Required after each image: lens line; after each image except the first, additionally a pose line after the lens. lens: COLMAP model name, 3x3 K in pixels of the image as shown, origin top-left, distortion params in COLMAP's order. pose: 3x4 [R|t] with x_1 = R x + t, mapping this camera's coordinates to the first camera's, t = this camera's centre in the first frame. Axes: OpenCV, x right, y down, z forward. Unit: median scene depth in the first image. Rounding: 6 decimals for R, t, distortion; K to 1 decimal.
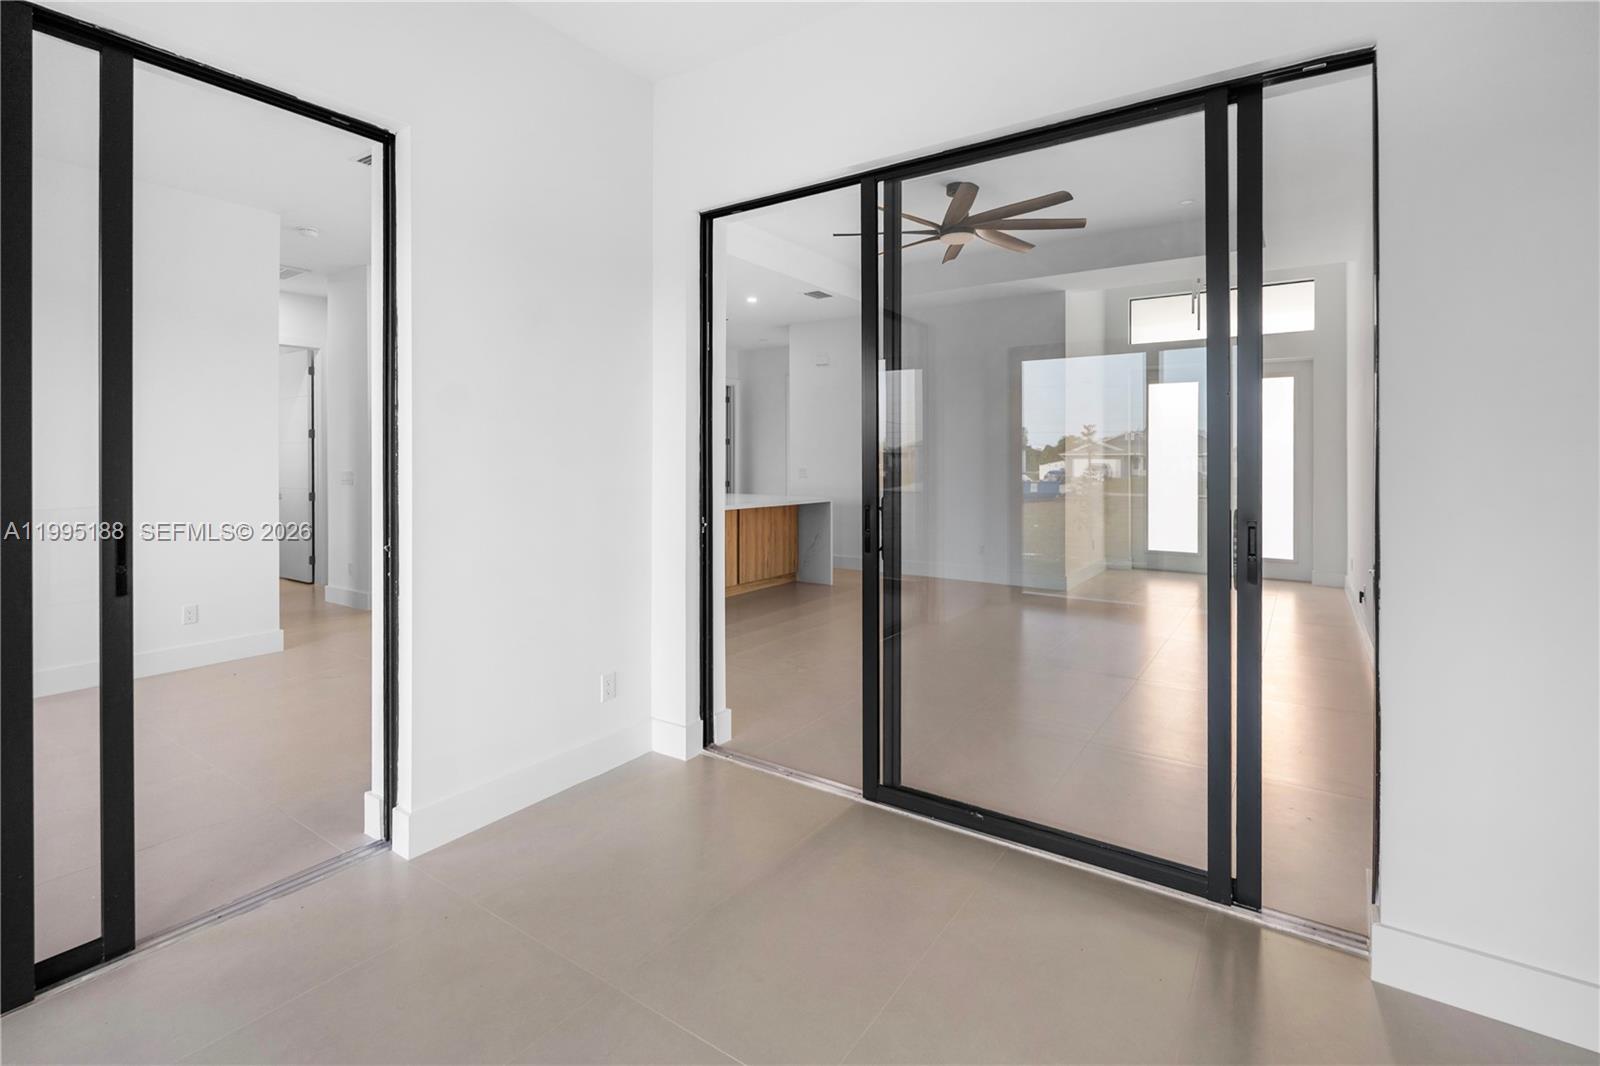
lens RADIAL K [[737.8, 0, 797.4], [0, 737.8, 455.4], [0, 0, 1]] dist [-0.000377, -0.000402]
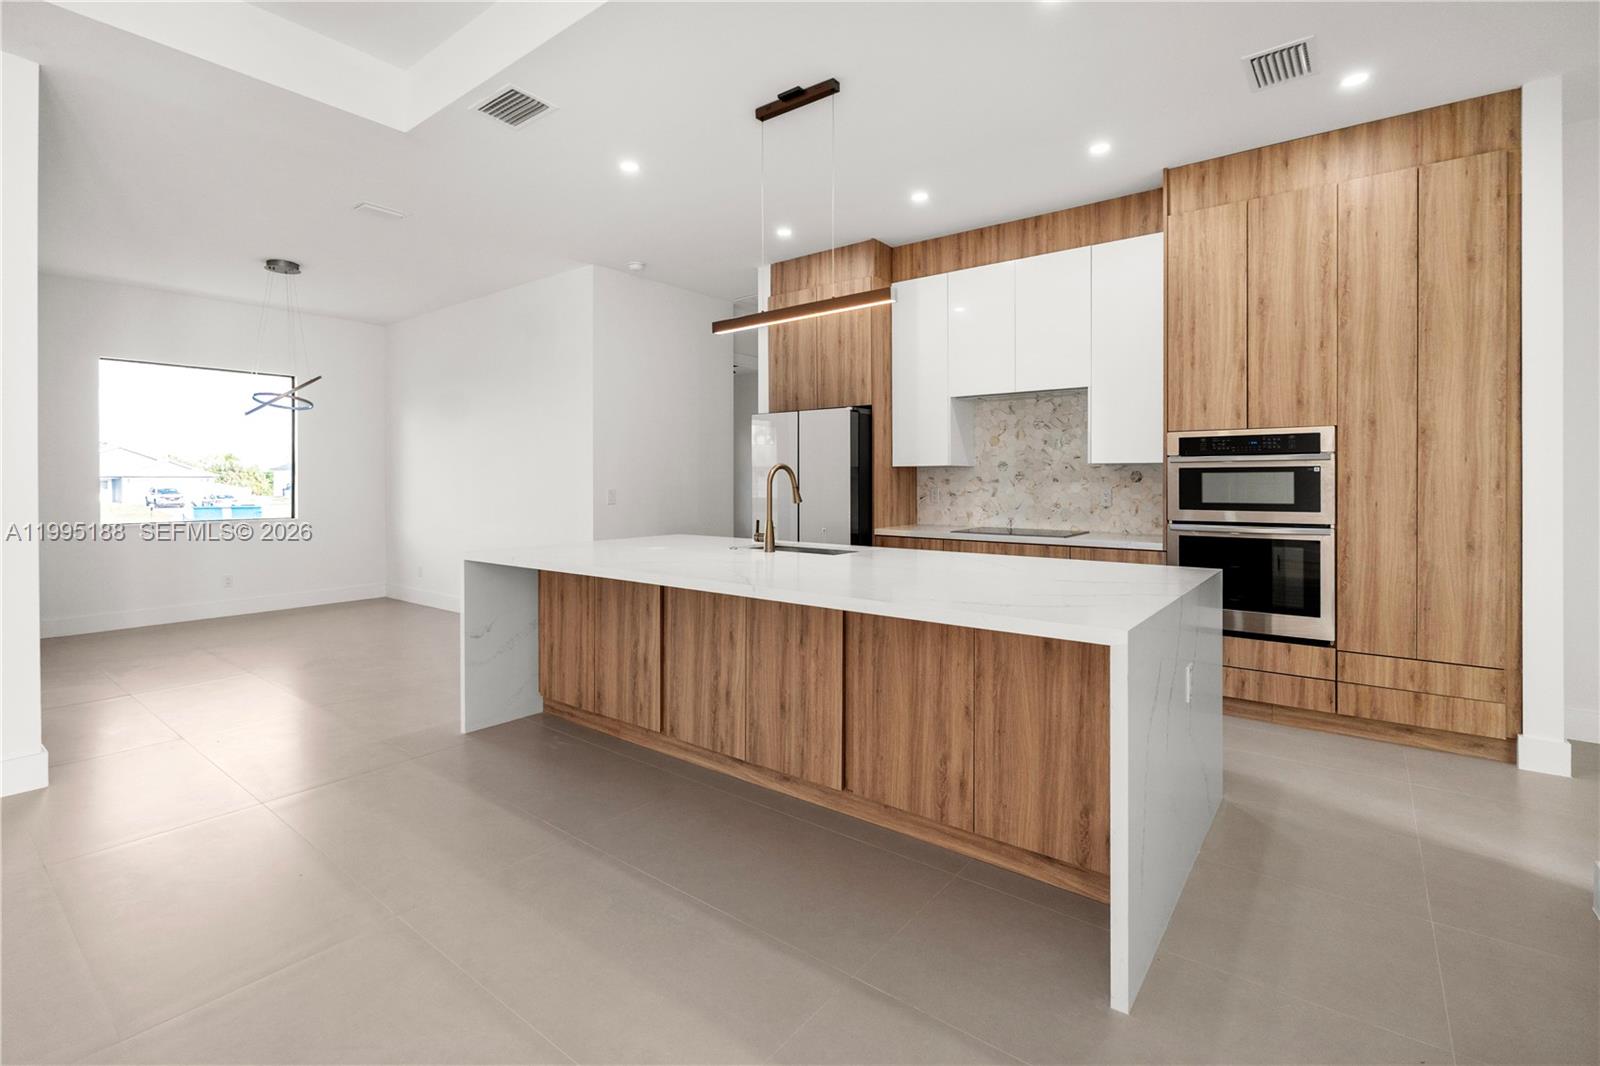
lens RADIAL K [[726.3, 0, 800.5], [0, 726.3, 481.0], [0, 0, 1]] dist [-0.003318, -0.000028]
pose [[-0.045999, -0.001109, -0.998941, 0.281875], [0.004442, 0.999989, -0.001315, 0.011067], [0.998932, -0.004498, -0.045993, 0.929907]]
